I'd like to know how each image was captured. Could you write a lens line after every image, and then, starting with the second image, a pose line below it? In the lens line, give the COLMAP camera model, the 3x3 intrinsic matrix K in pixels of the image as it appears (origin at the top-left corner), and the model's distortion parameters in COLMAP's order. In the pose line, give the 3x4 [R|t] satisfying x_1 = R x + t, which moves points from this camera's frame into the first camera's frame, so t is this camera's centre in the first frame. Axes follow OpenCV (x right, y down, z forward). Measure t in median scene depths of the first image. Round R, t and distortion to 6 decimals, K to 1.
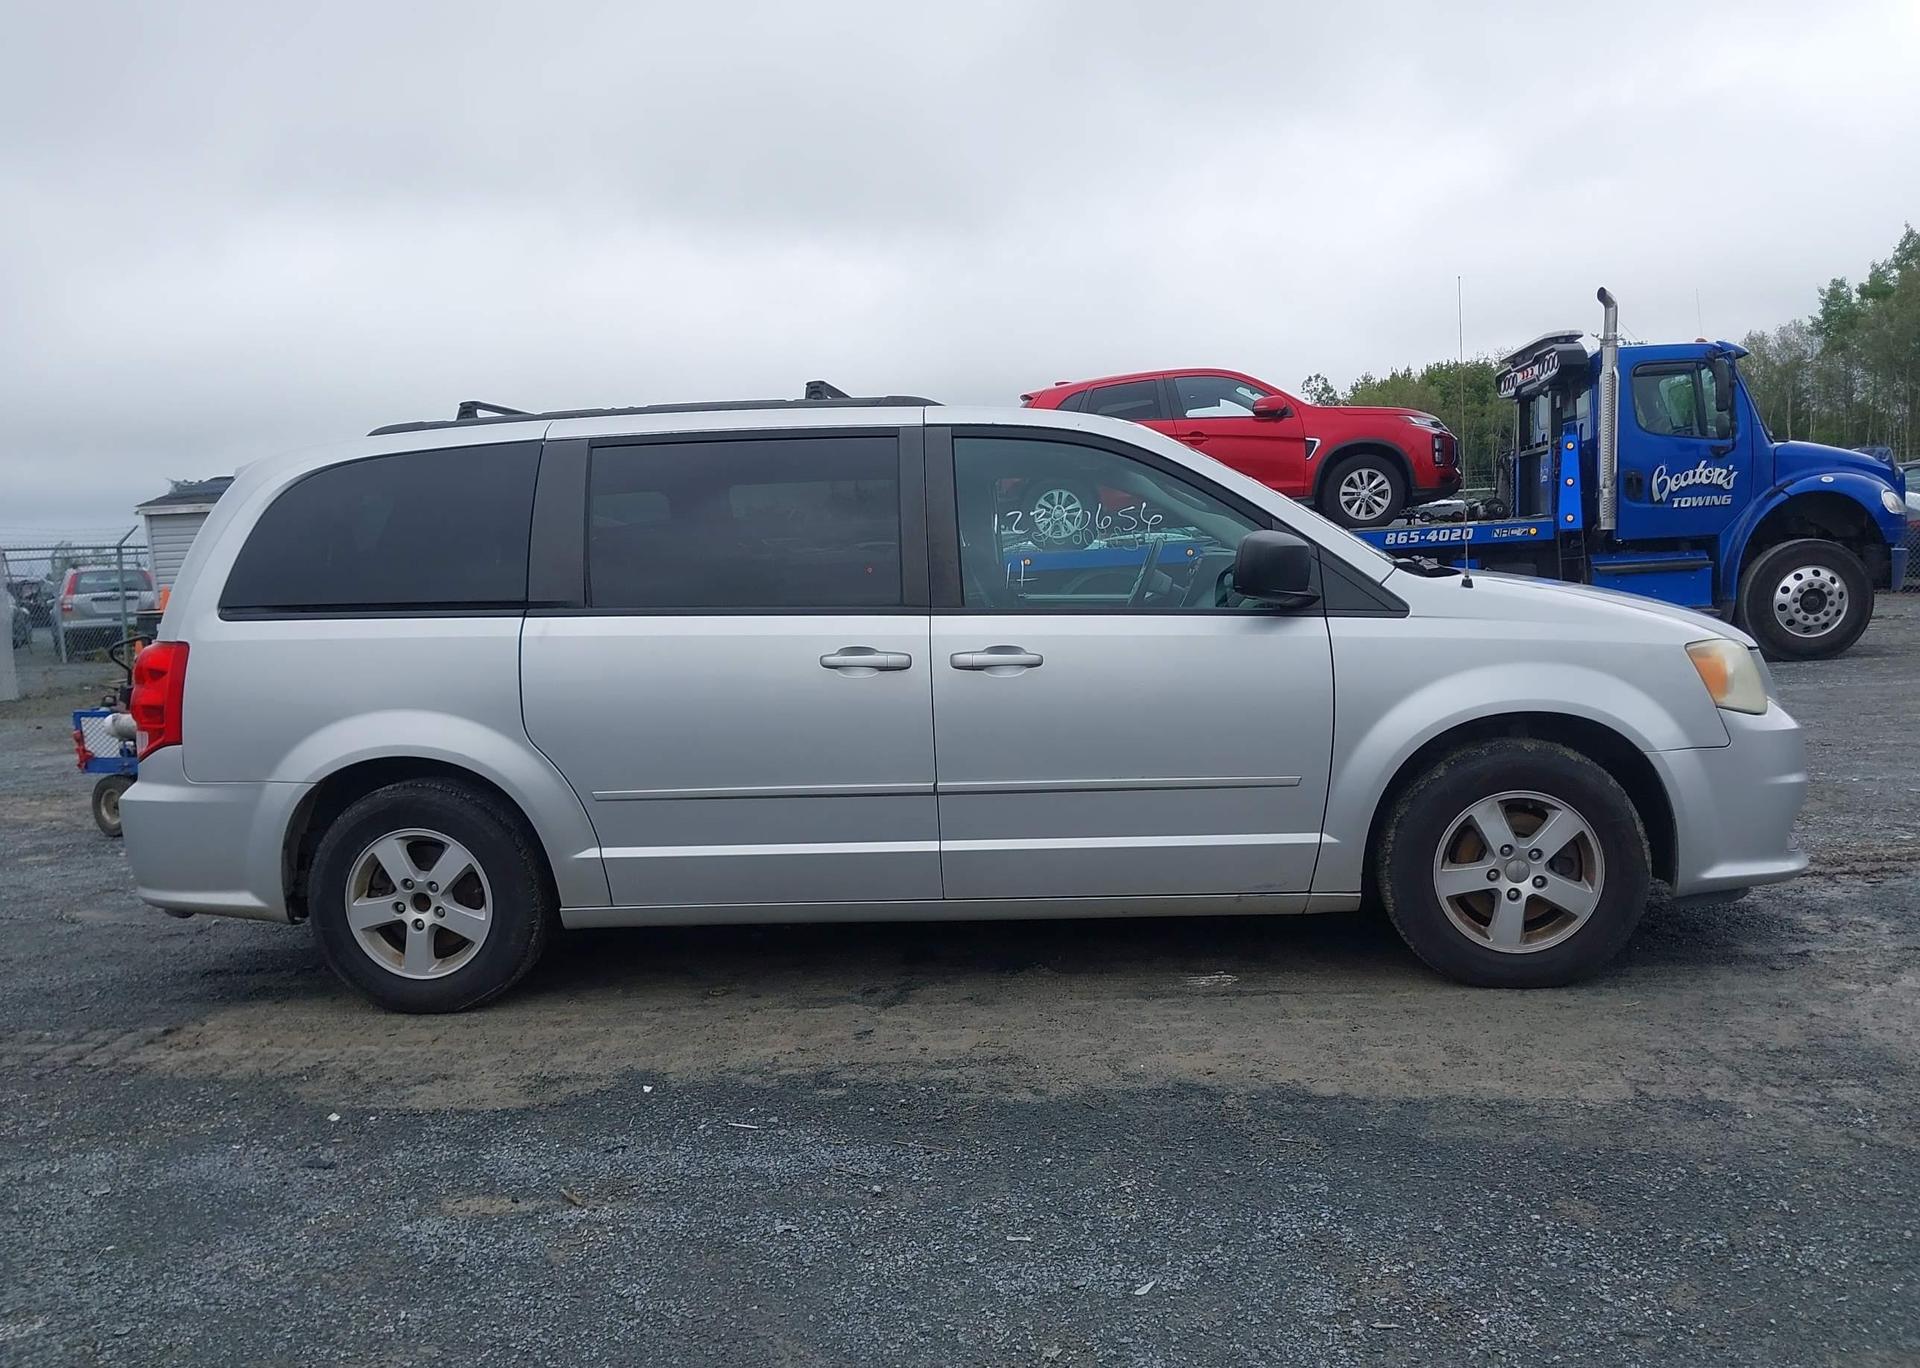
lens RADIAL K [[1617.7, 0, 973.8], [0, 1617.7, 730.7], [0, 0, 1]] dist [0.036207, -0.055617]
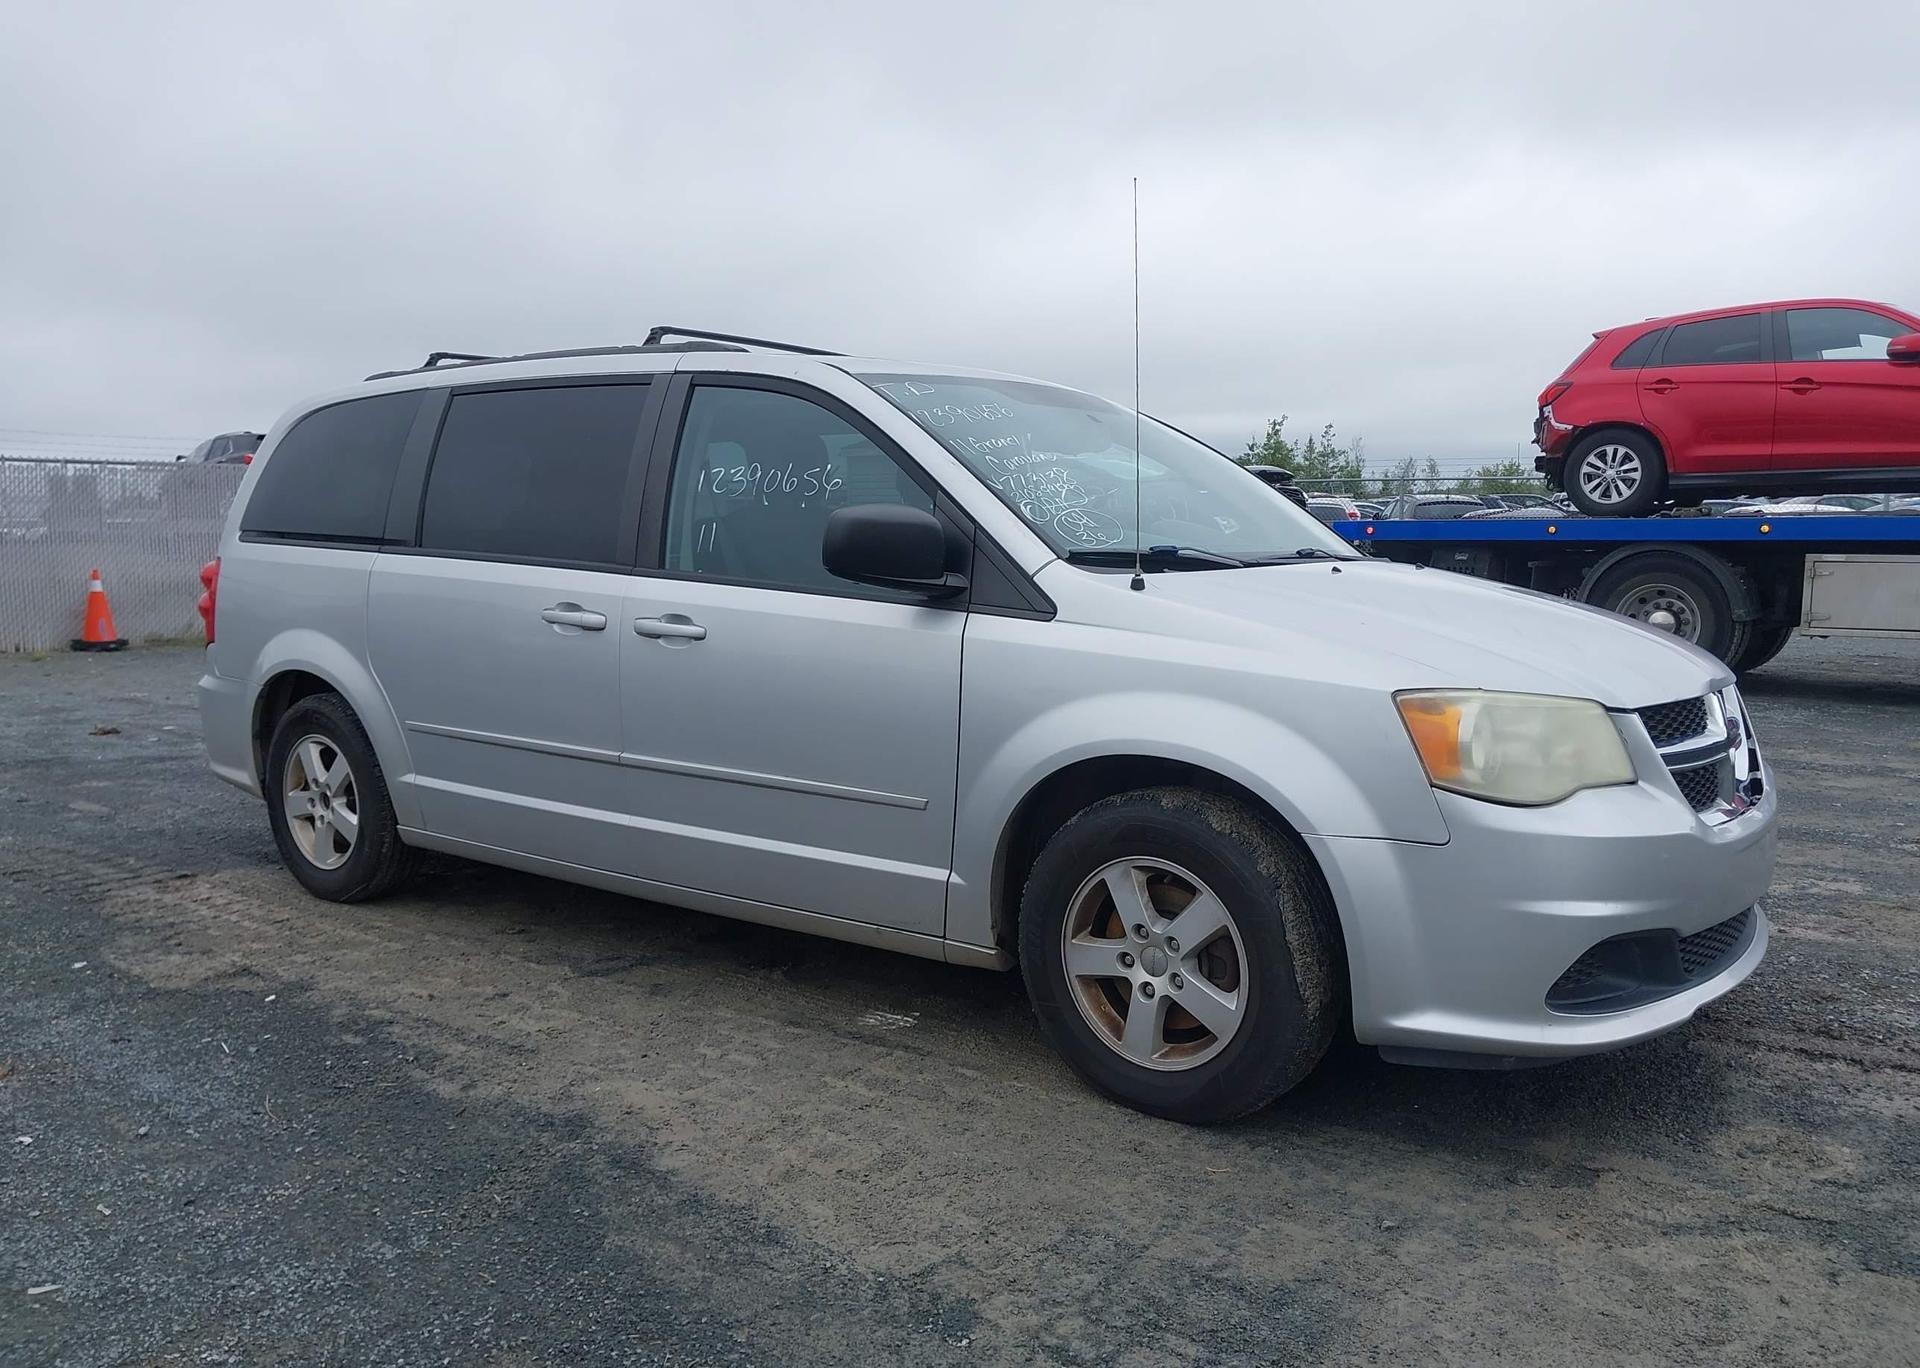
lens RADIAL K [[1617.7, 0, 973.4], [0, 1617.7, 695.0], [0, 0, 1]] dist [0.036207, -0.055617]
pose [[0.838110, 0.108277, -0.534647, 0.651885], [-0.101527, 0.993940, 0.042141, -0.061899], [0.535970, 0.018962, 0.844024, 0.304092]]
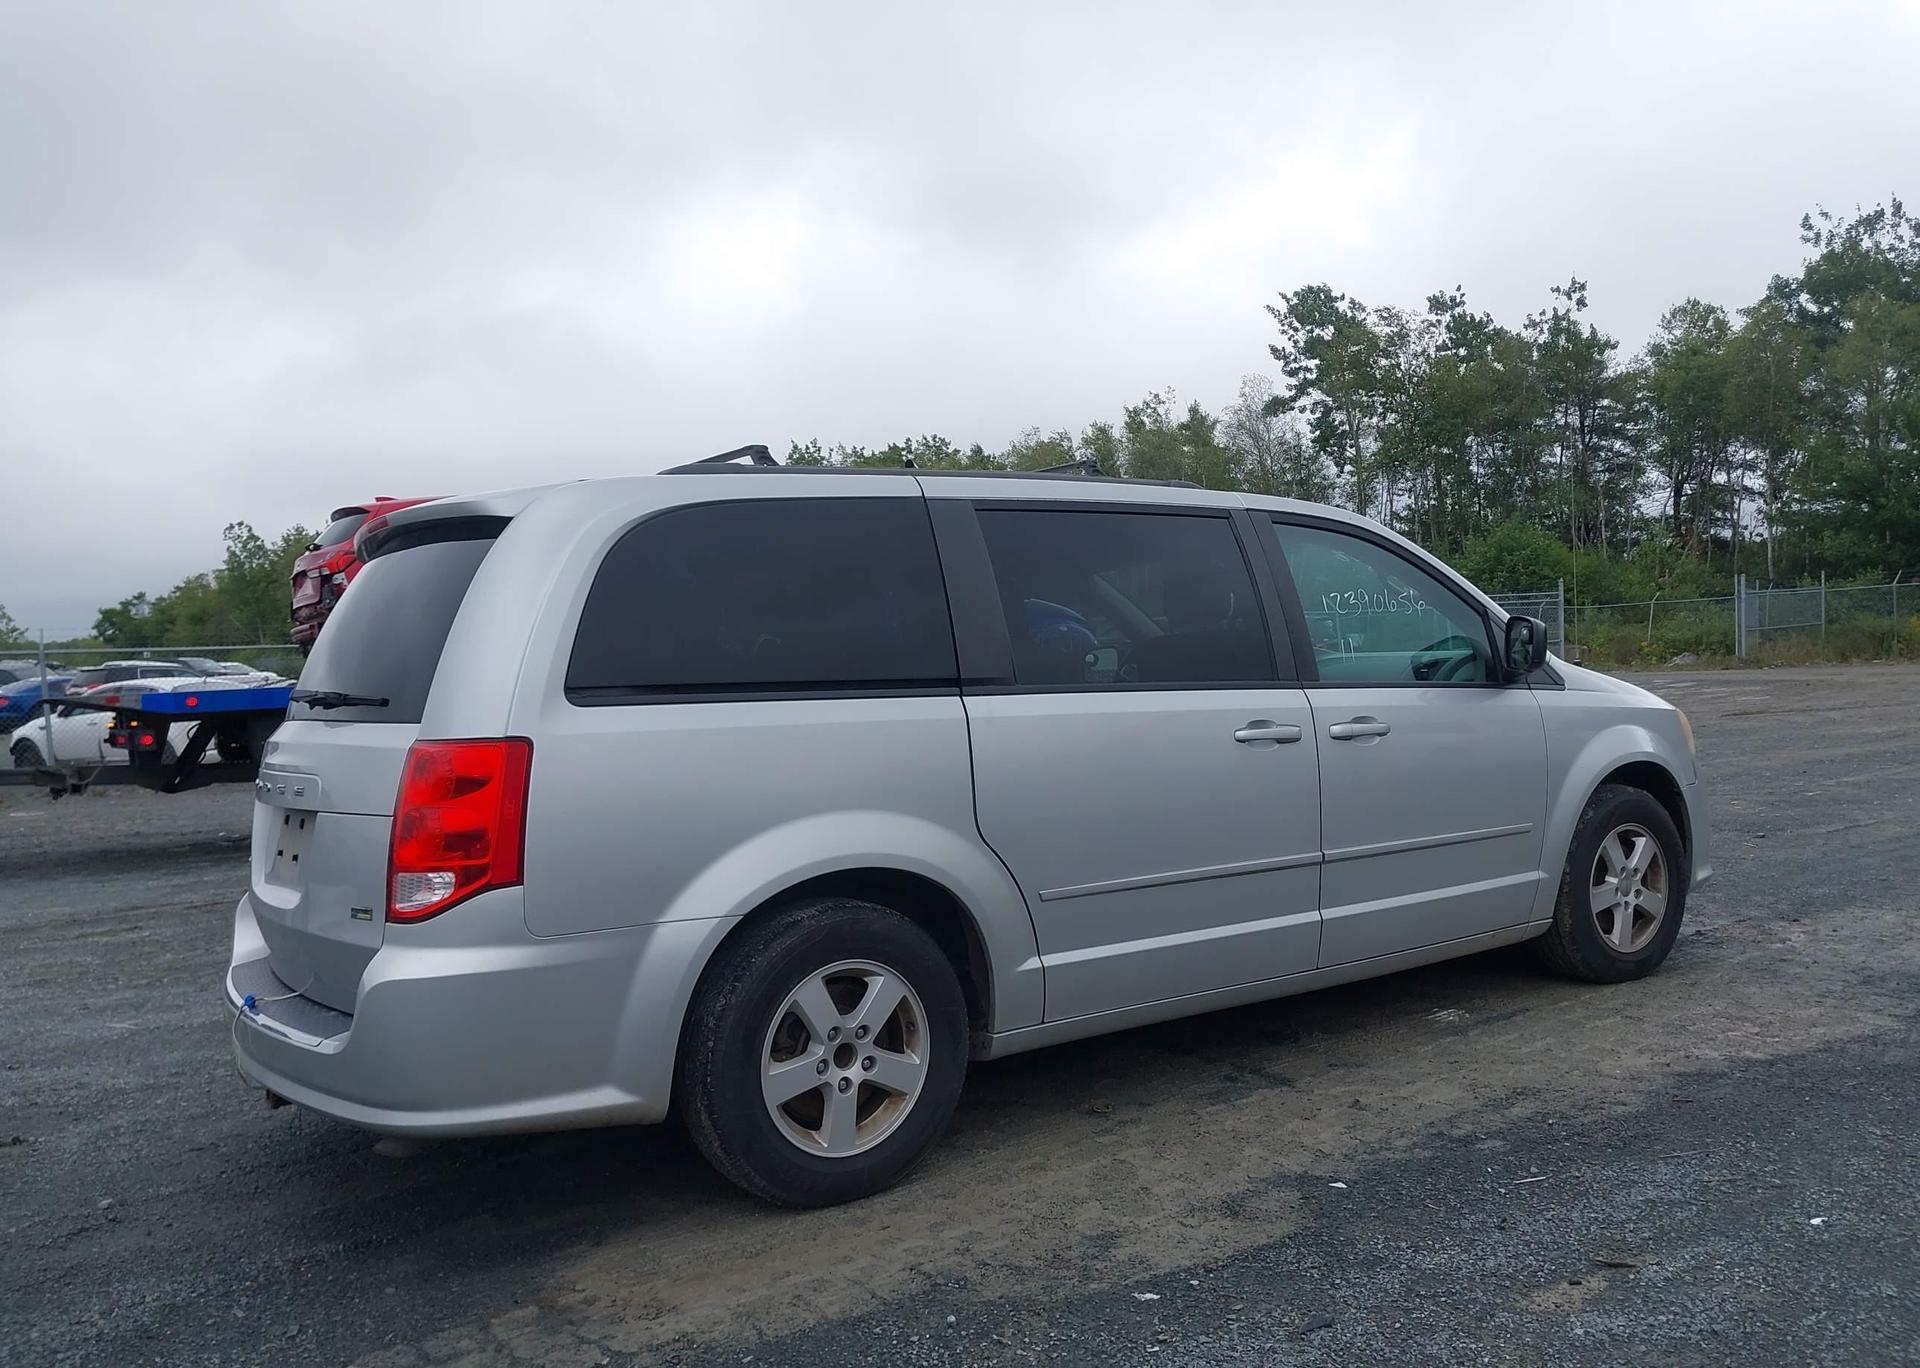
lens RADIAL K [[1617.7, 0, 919.4], [0, 1617.7, 679.2], [0, 0, 1]] dist [0.036207, -0.055617]
pose [[0.751913, 0.003803, 0.659252, -0.885582], [0.084279, 0.991224, -0.101843, 0.007417], [-0.653853, 0.132138, 0.744993, 0.381300]]
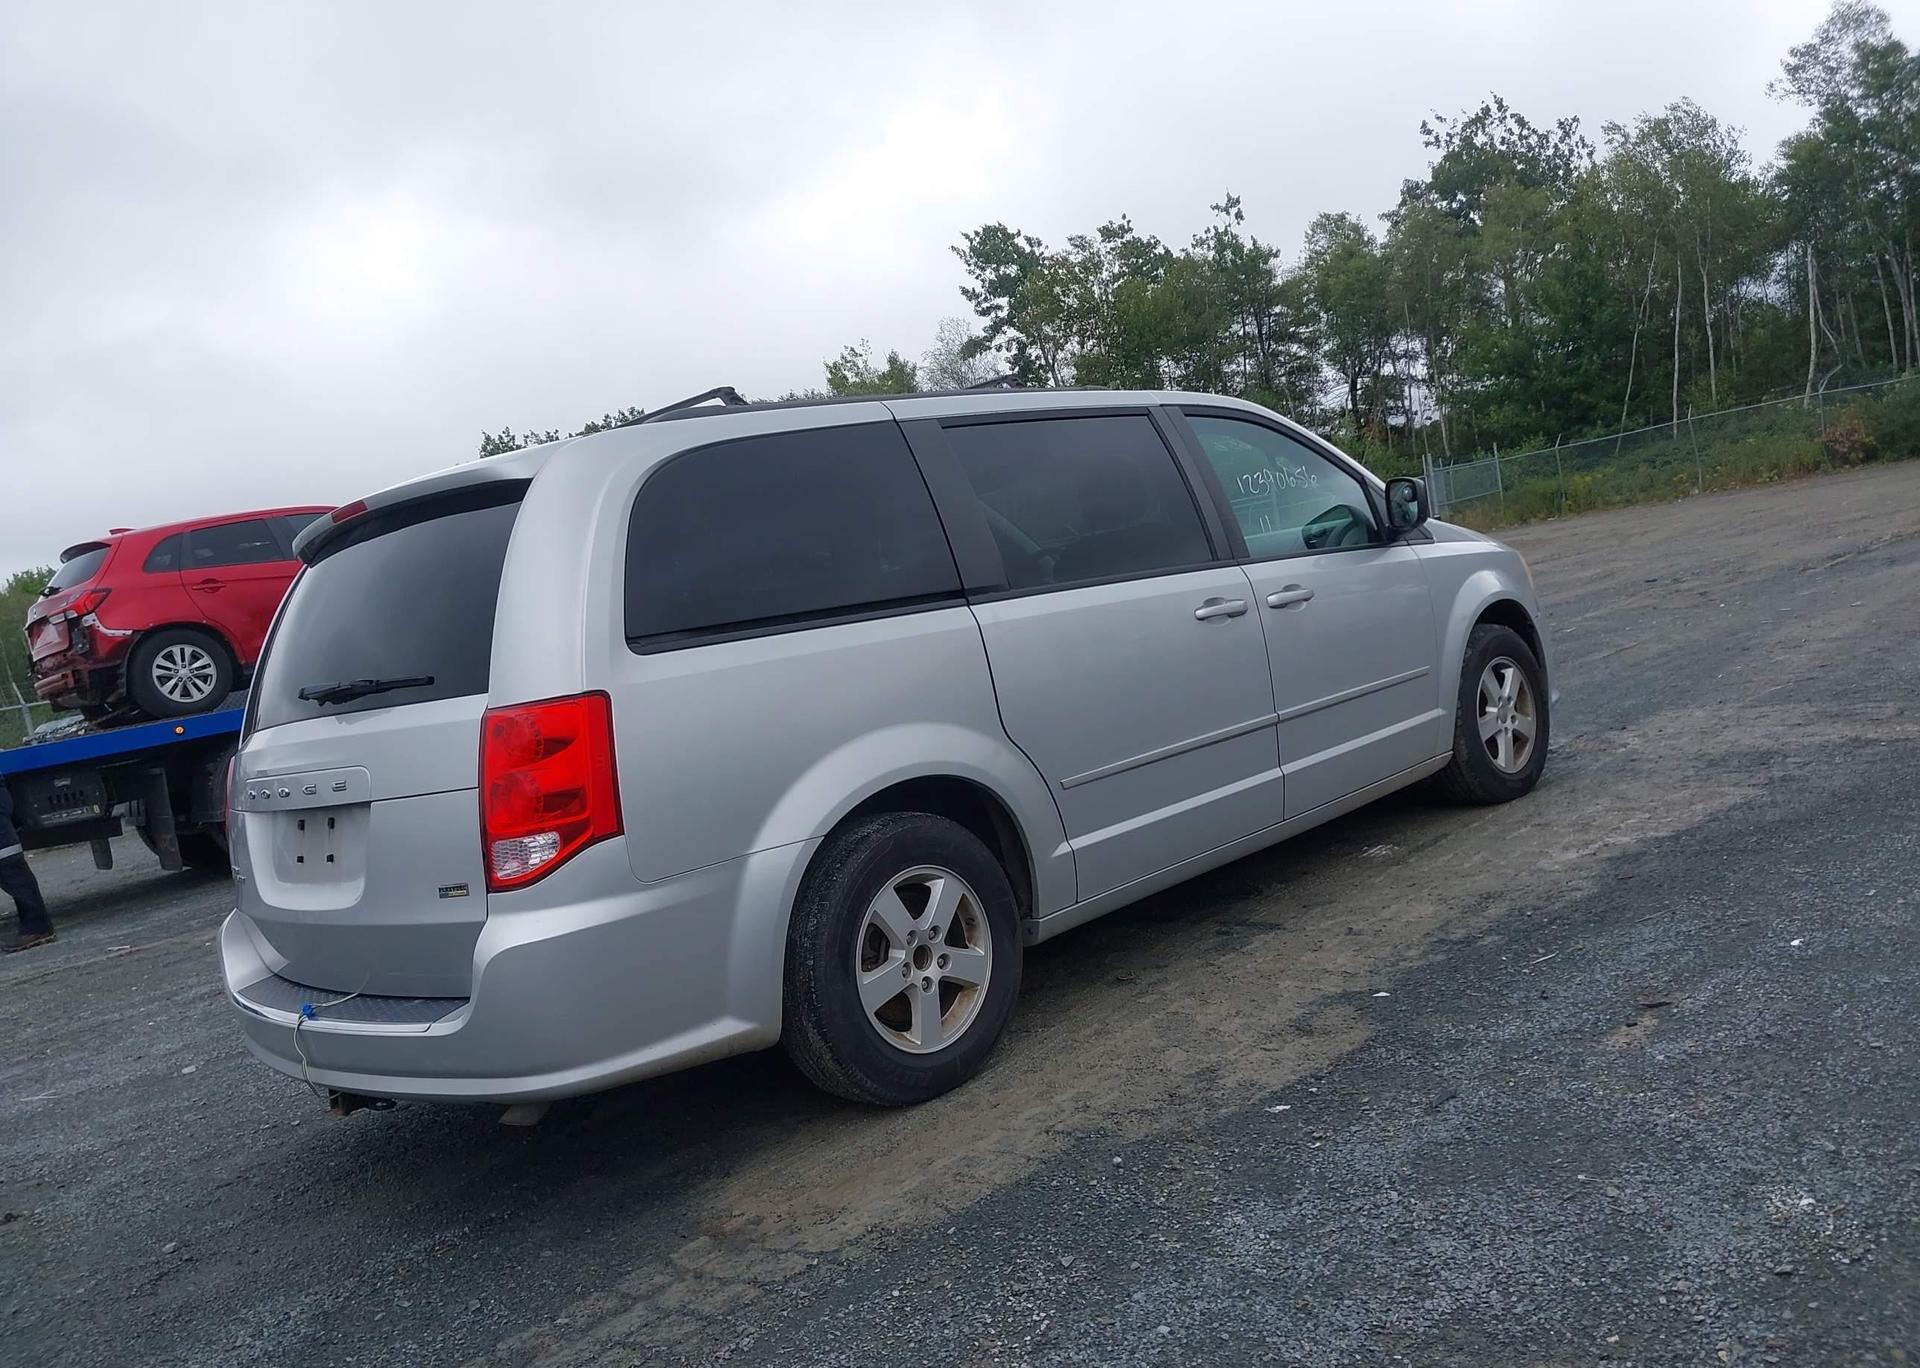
lens RADIAL K [[1617.7, 0, 947.4], [0, 1617.7, 688.7], [0, 0, 1]] dist [0.036207, -0.055617]
pose [[0.610863, -0.112383, 0.783720, -1.020745], [0.235603, 0.970833, -0.044425, 0.012983], [-0.755869, 0.211784, 0.619524, 0.474343]]
